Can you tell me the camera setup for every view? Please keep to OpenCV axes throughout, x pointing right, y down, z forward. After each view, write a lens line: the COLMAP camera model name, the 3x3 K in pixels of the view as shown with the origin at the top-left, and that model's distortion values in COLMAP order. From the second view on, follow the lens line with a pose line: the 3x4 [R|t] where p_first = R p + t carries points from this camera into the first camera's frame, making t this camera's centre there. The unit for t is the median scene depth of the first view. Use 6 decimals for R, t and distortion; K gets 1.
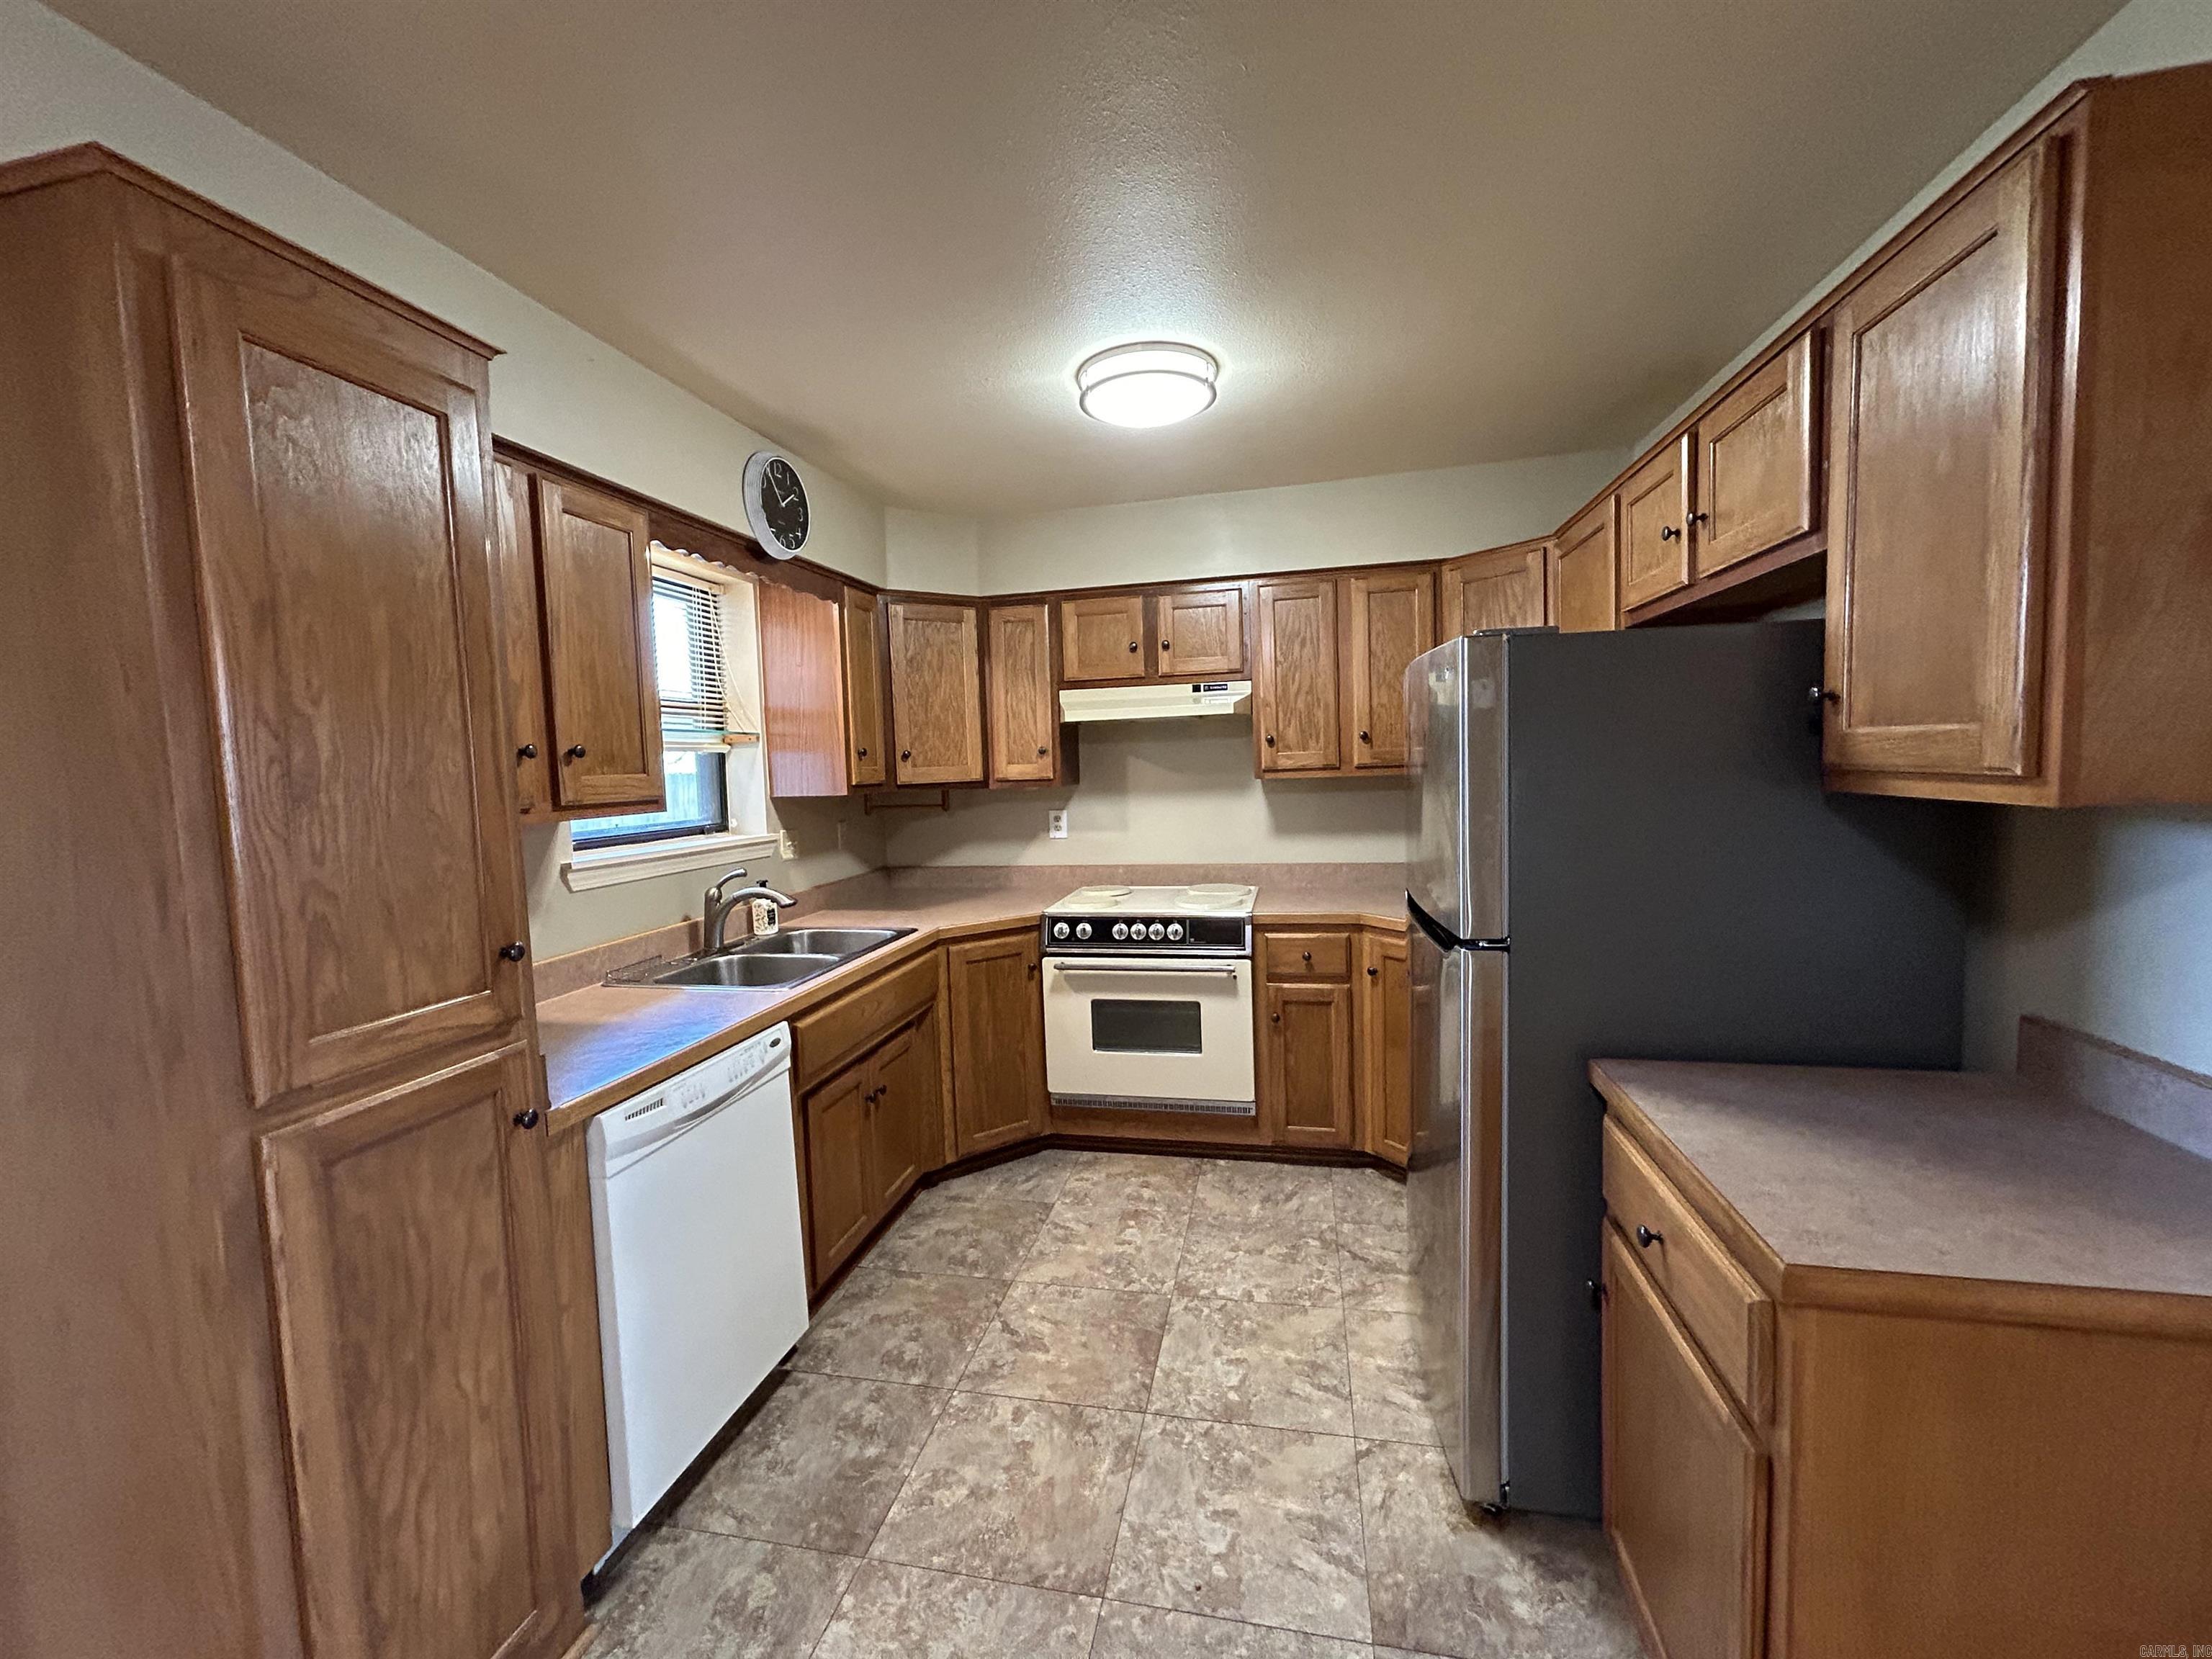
lens RADIAL K [[899.2, 0, 1101.1], [0, 899.2, 823.9], [0, 0, 1]] dist [0.004829, -0.000100]
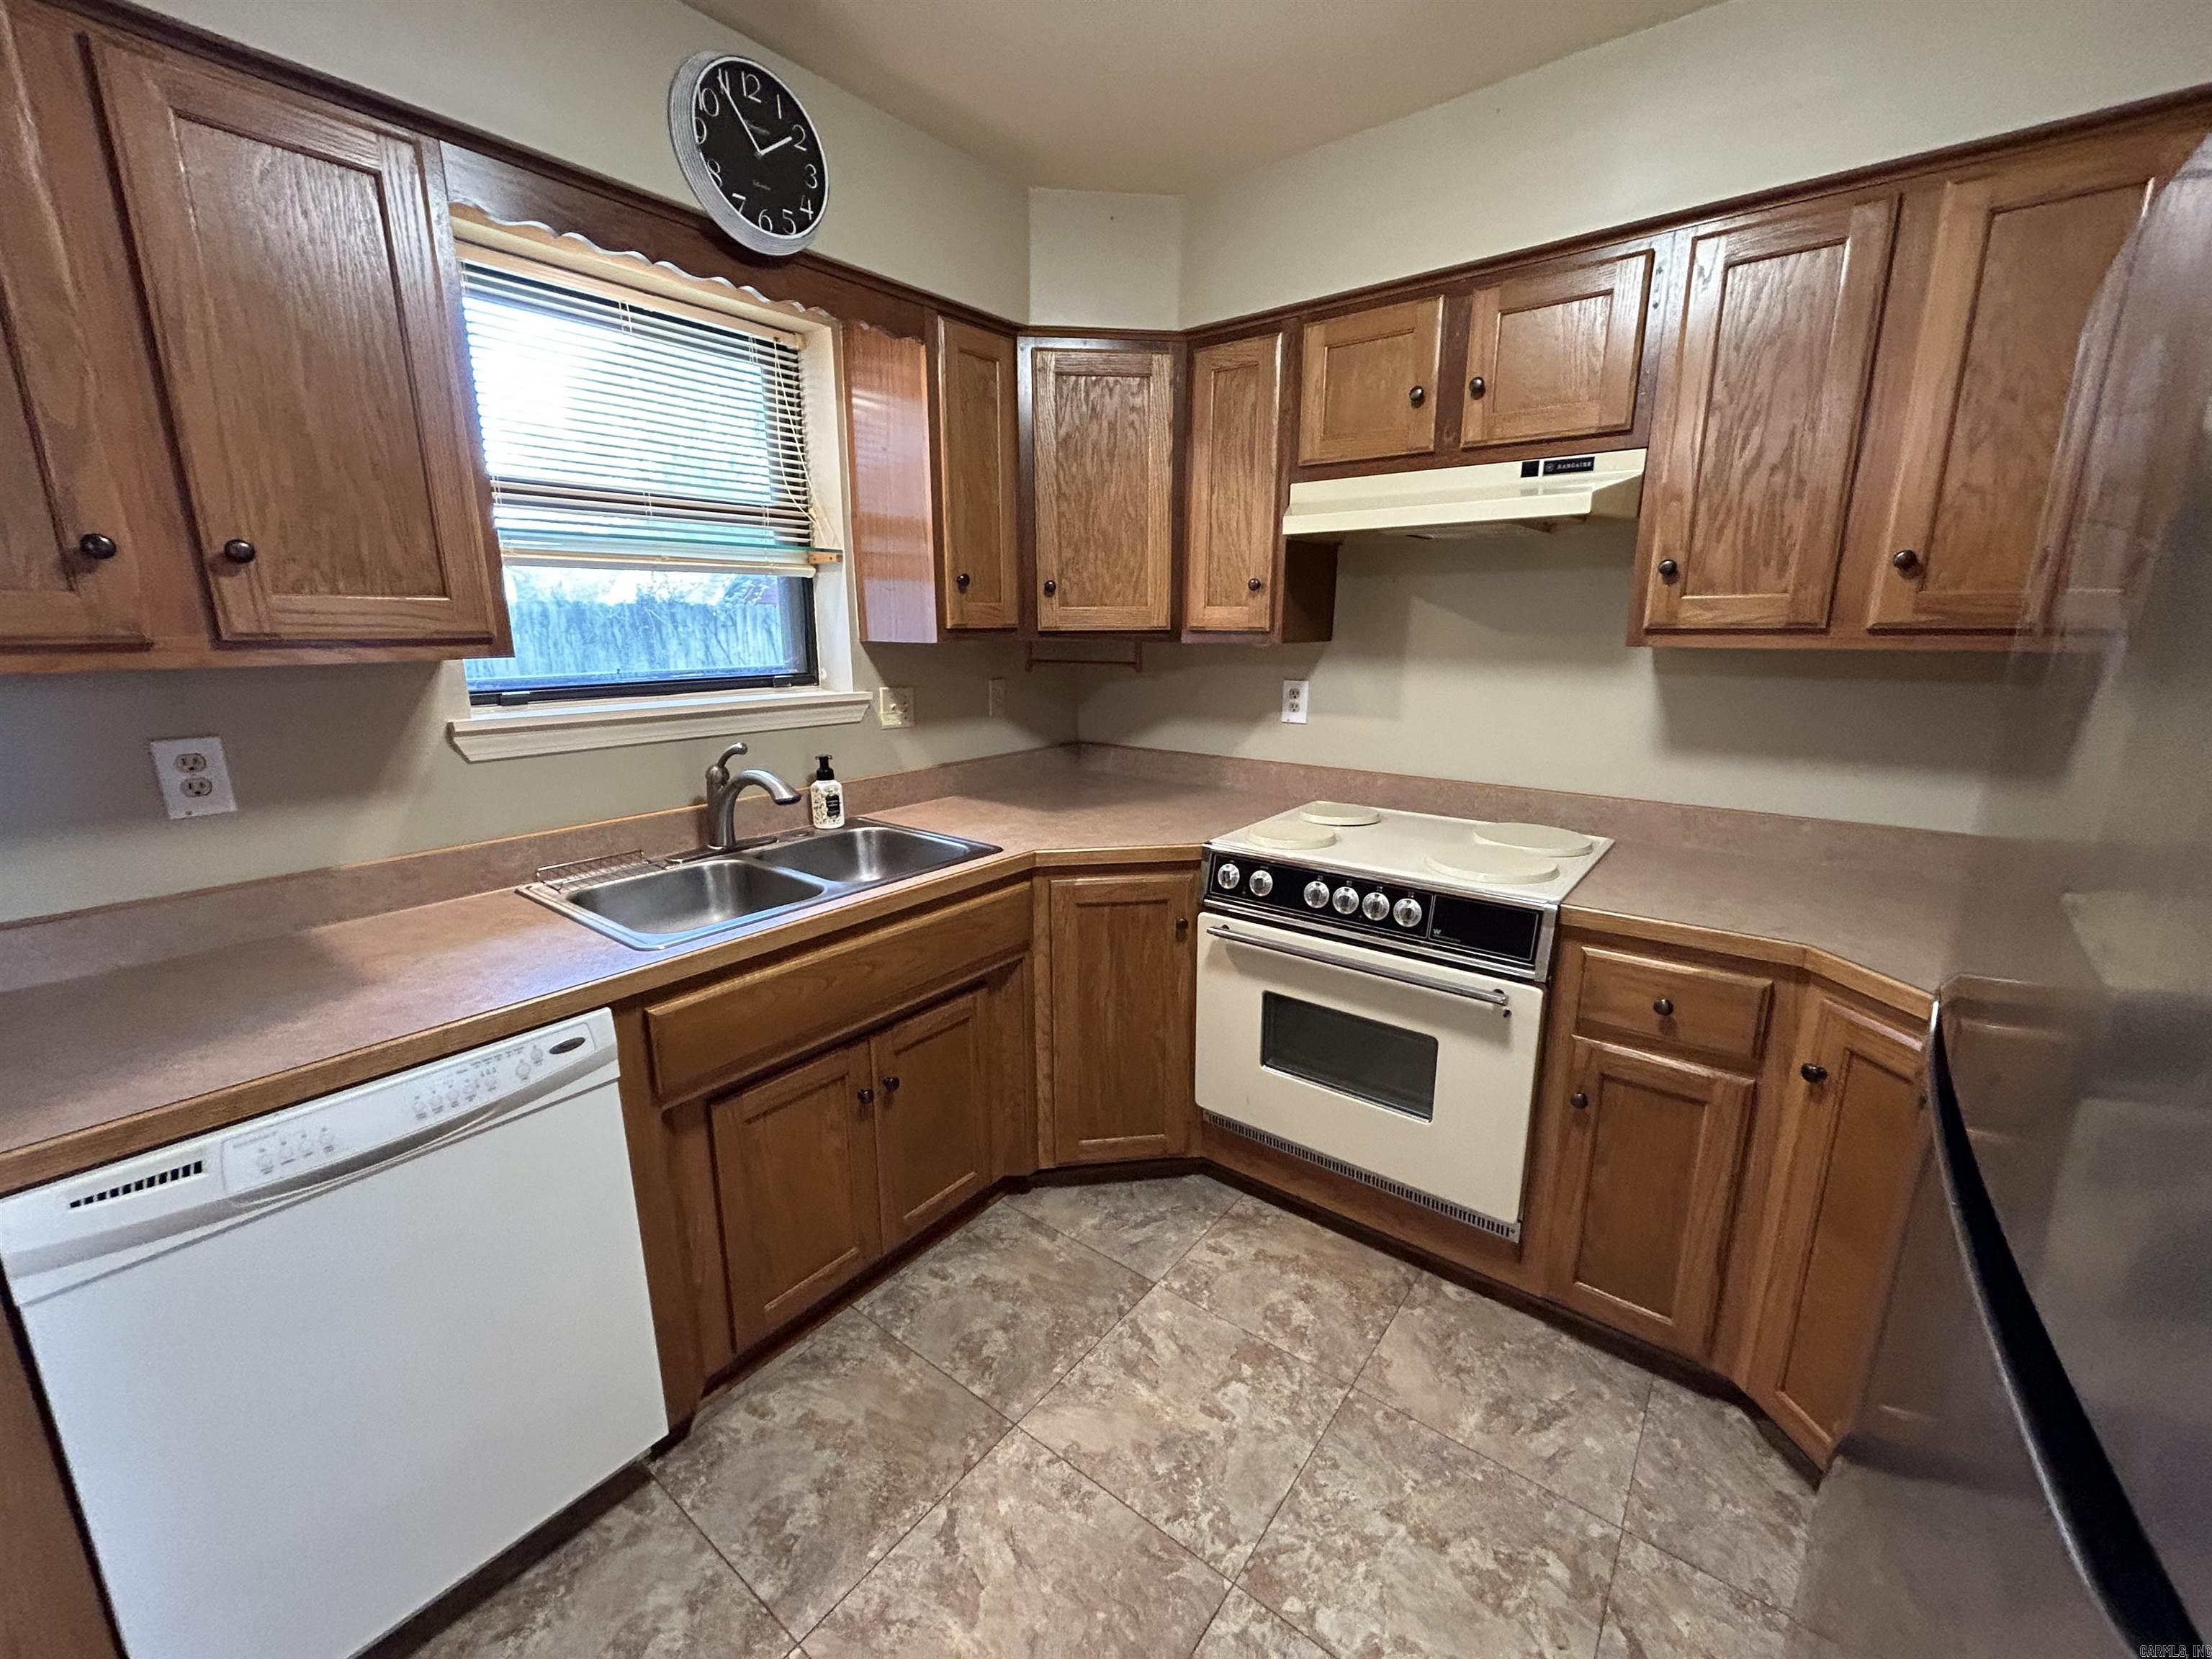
lens RADIAL K [[896.4, 0, 1105.5], [0, 896.4, 824.3], [0, 0, 1]] dist [-0.001890, 0.003358]
pose [[0.900998, 0.127871, -0.414549, 0.137023], [-0.057393, 0.982308, 0.178260, -0.024989], [0.430009, -0.136820, 0.892397, 0.414340]]
